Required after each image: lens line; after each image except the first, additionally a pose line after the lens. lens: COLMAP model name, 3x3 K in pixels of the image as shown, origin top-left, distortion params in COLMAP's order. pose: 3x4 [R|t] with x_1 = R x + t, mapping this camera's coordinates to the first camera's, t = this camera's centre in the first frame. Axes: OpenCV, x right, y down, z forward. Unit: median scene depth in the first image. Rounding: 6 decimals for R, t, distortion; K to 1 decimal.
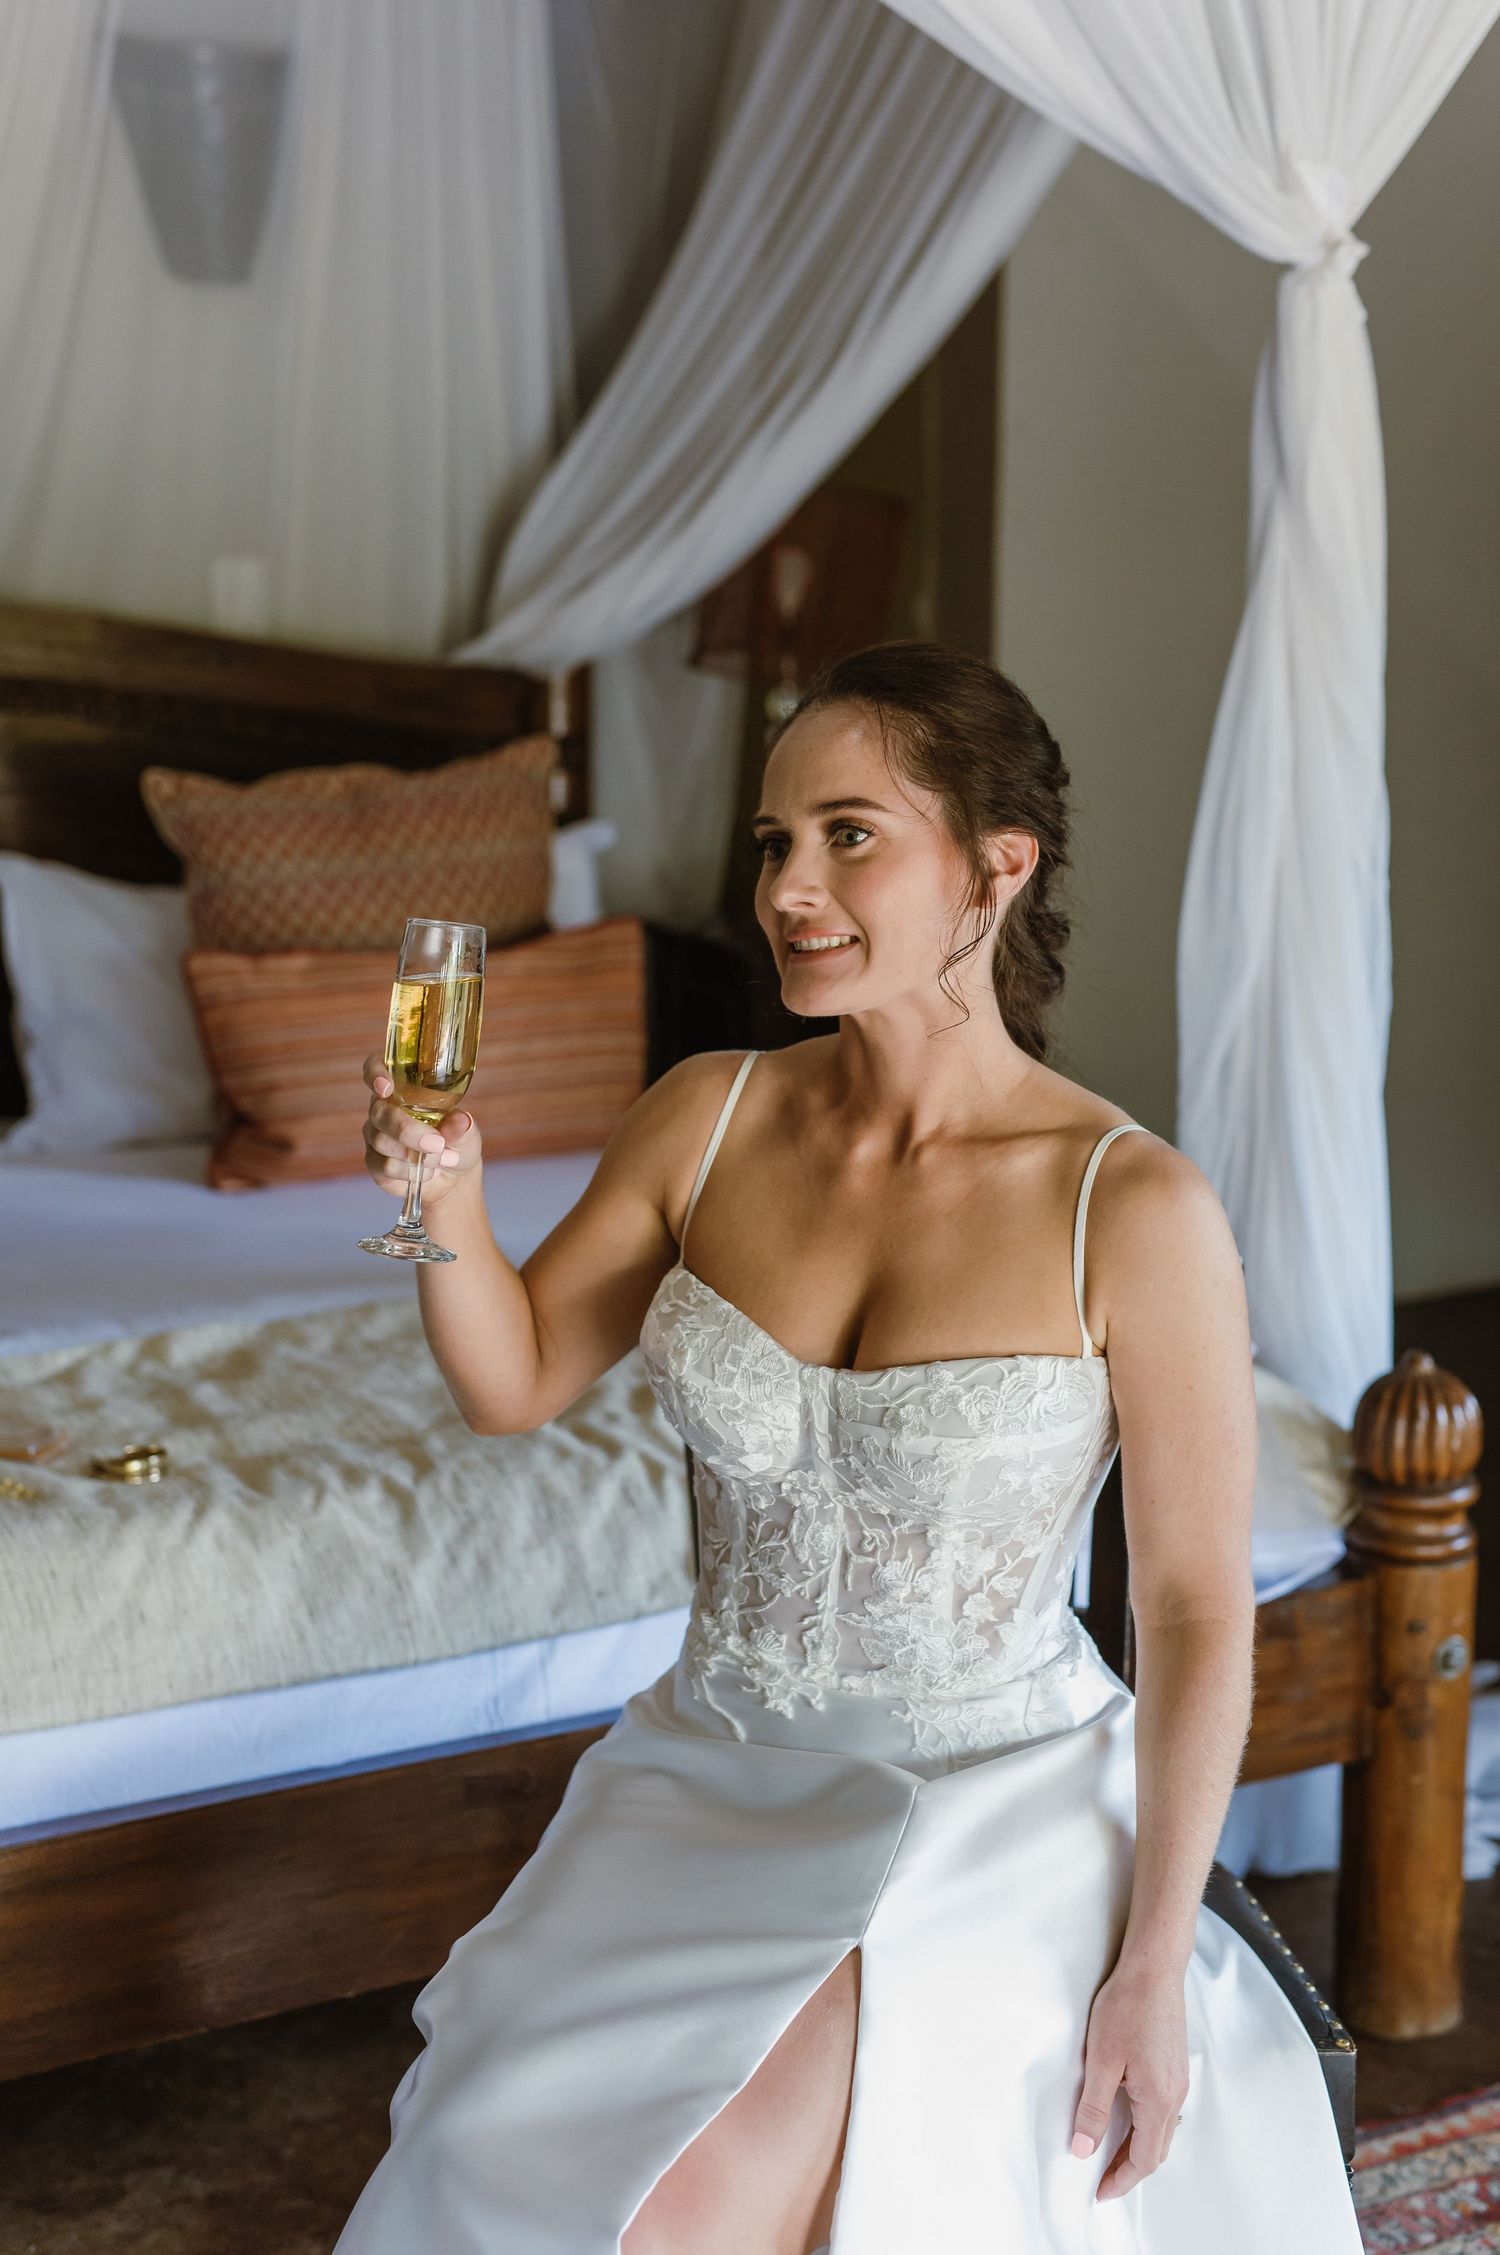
lens RADIAL K [[3173.2, 0, 748.7], [0, 3173.2, 1141.9], [0, 0, 1]] dist [0.128955, 0.009797]
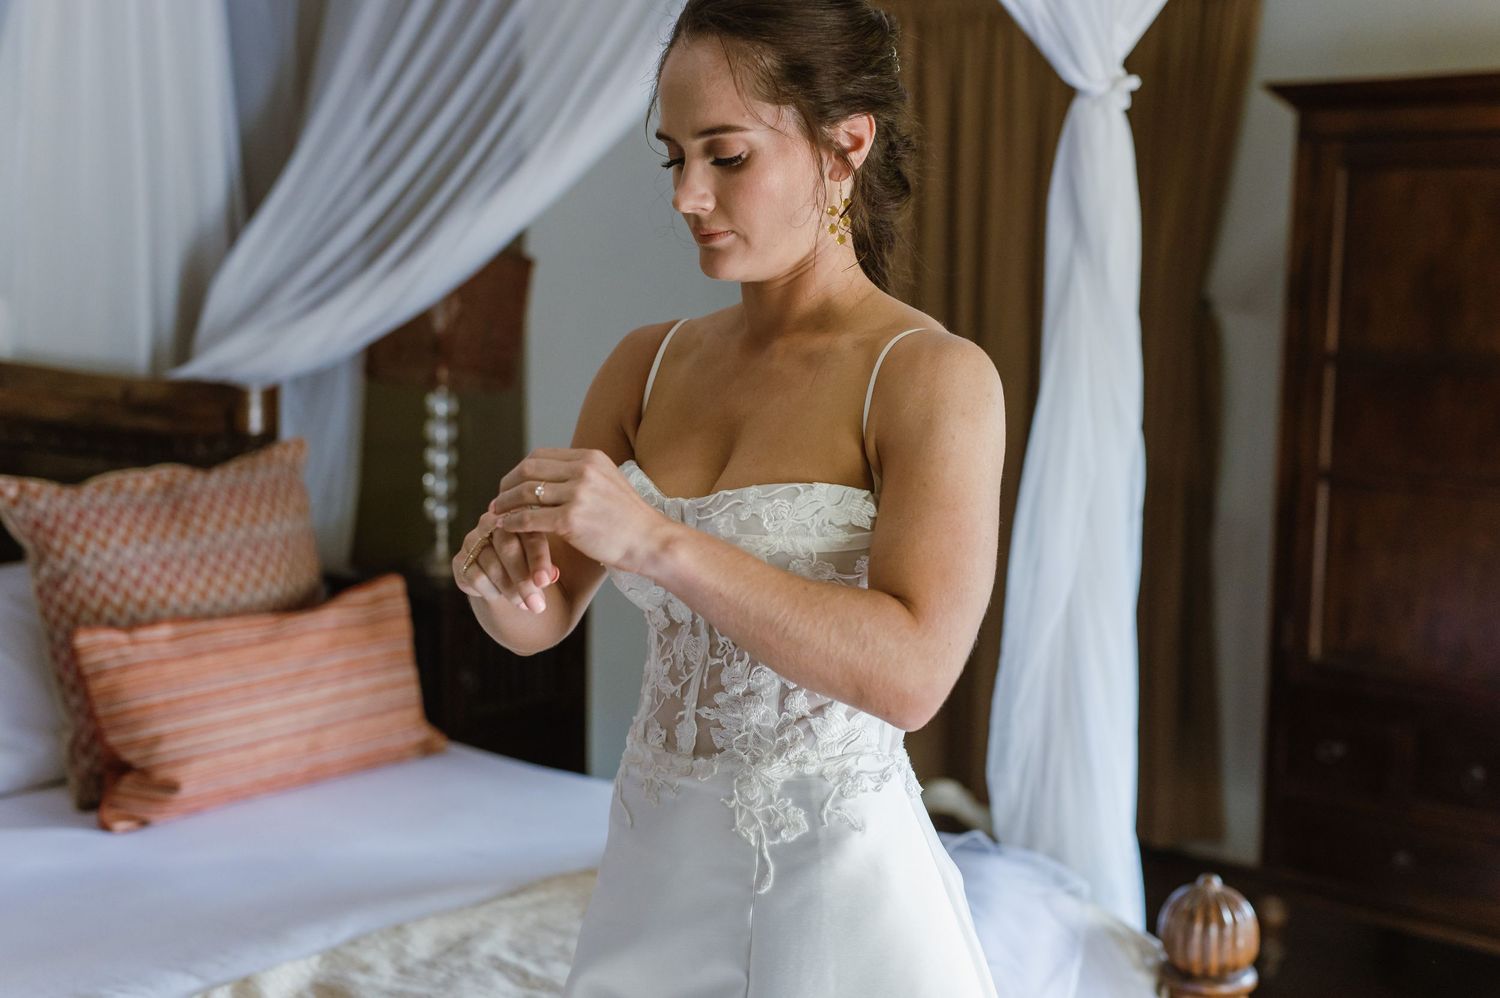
lens RADIAL K [[2110.8, 0, 757.9], [0, 2110.8, 501.6], [0, 0, 1]] dist [0.128955, 0.009797]
pose [[0.924250, -0.044033, 0.379241, -0.230209], [0.073750, 0.995209, -0.064186, -0.035962], [-0.374598, 0.087293, 0.923069, 0.163973]]
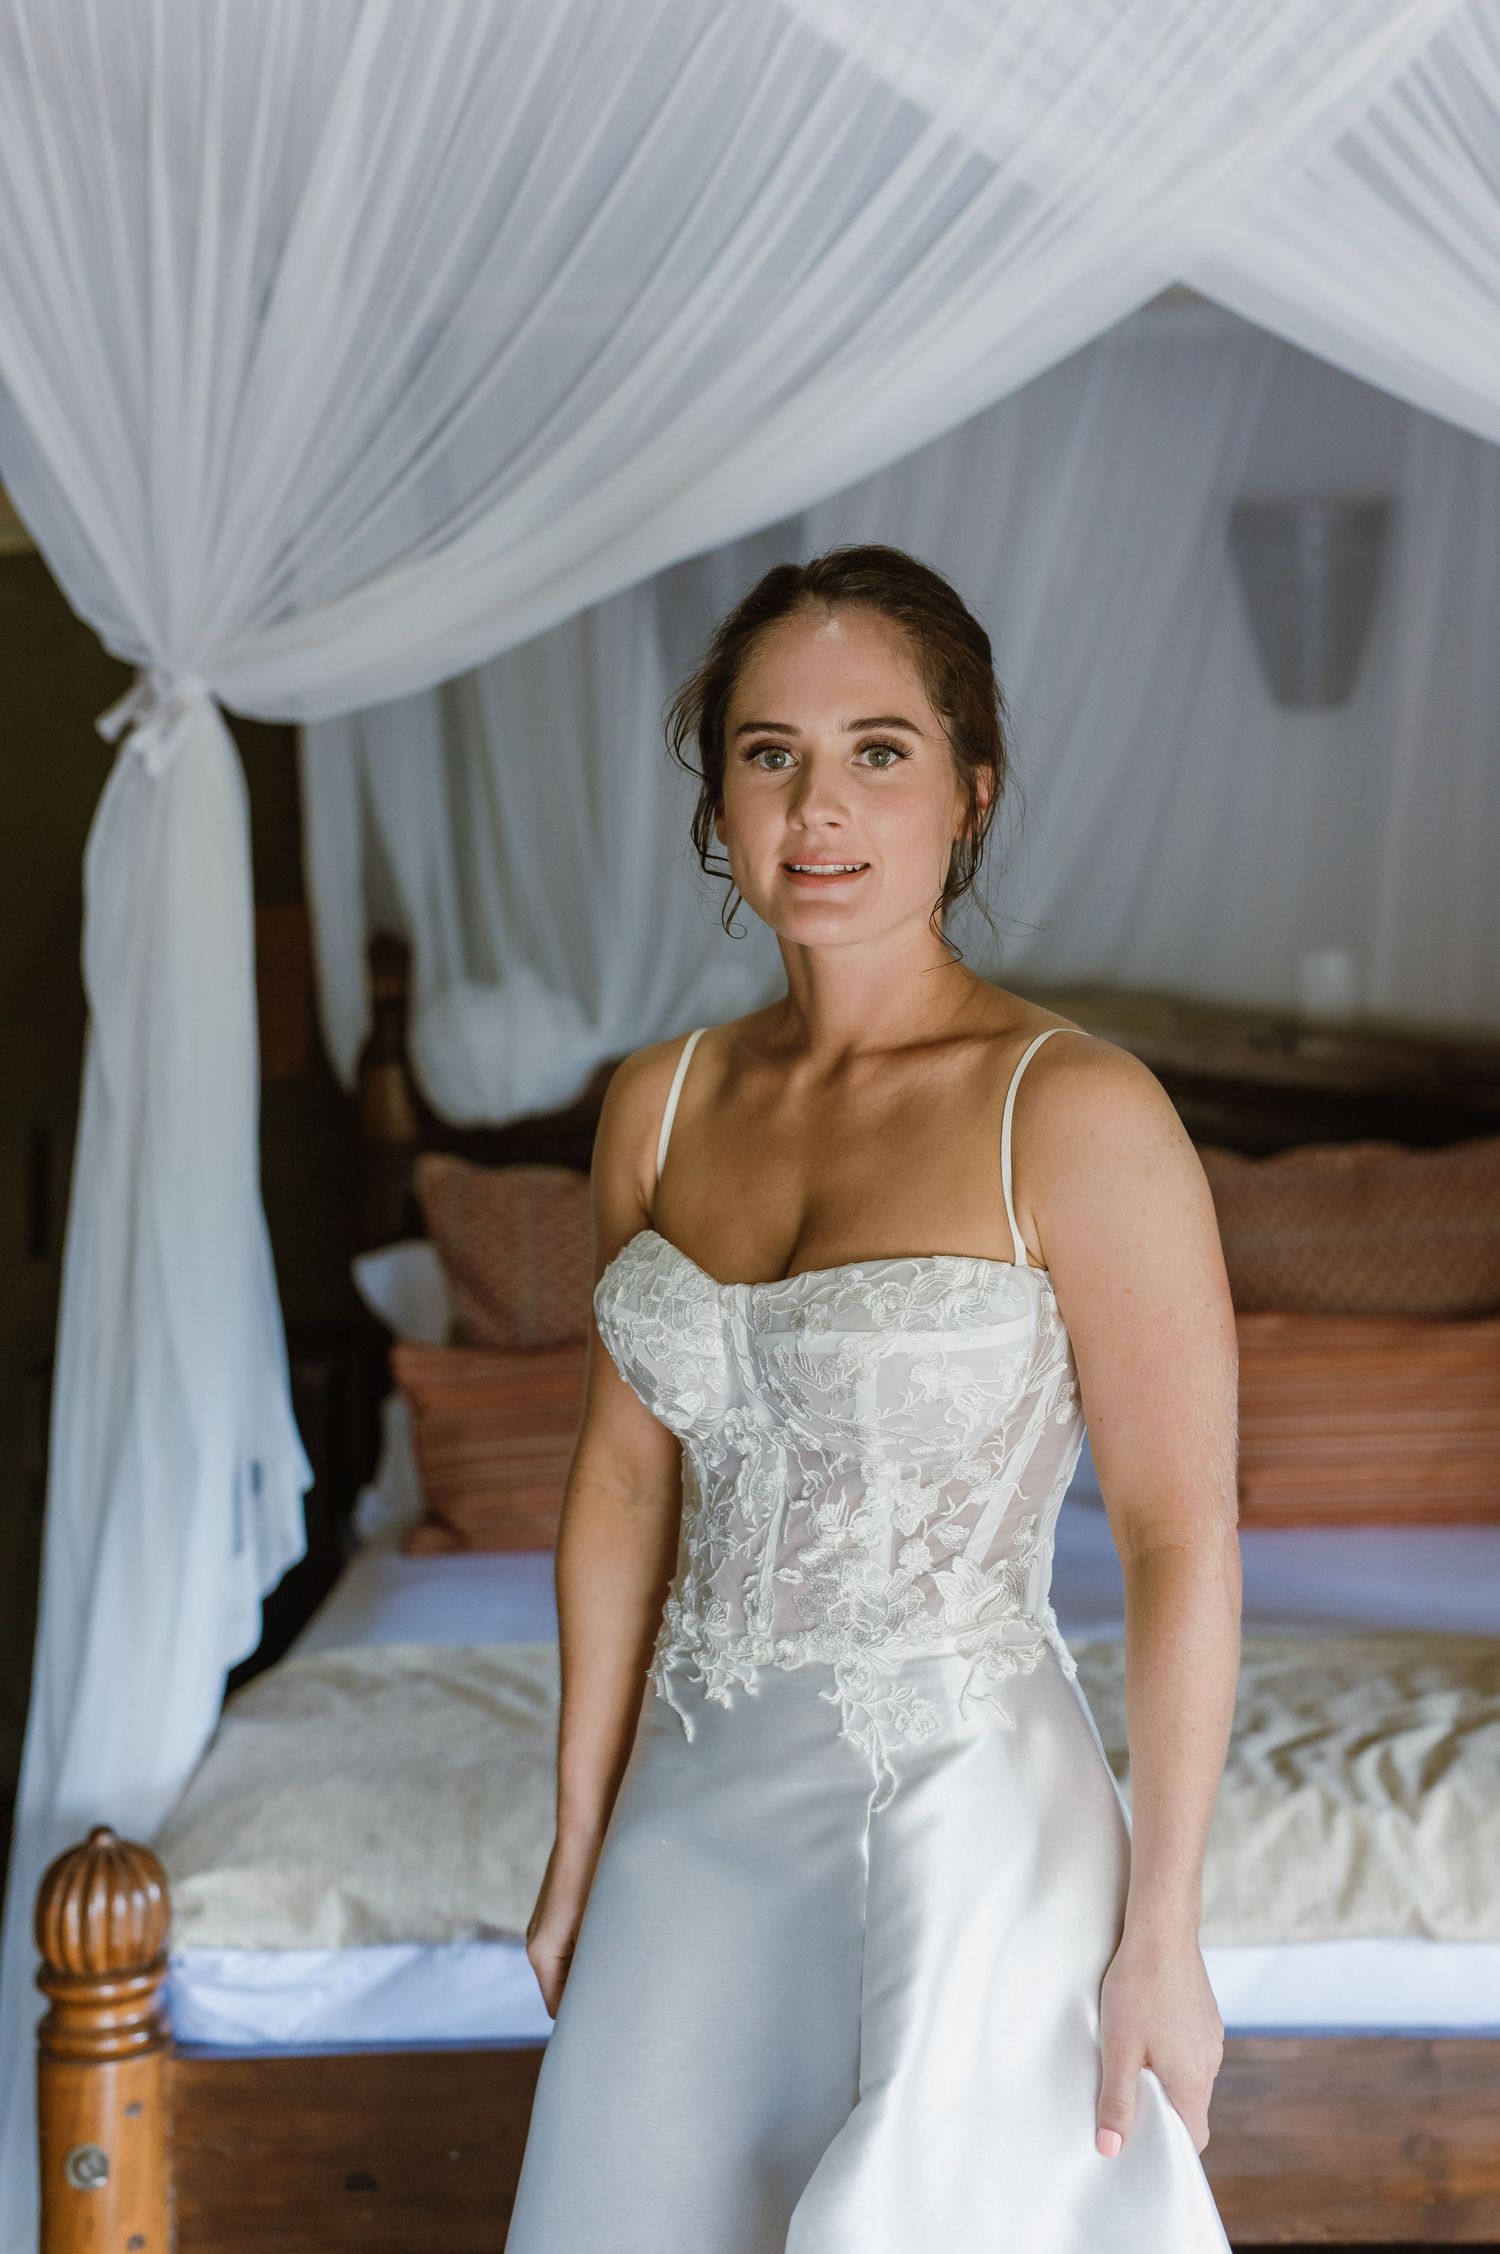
lens RADIAL K [[3239.9, 0, 762.1], [0, 3239.9, 1129.6], [0, 0, 1]] dist [0.134590, 0.023148]
pose [[0.878190, 0.015092, -0.478073, 0.226221], [-0.071726, 0.992355, -0.100429, 0.001402], [0.472903, 0.122486, 0.872559, -0.048115]]
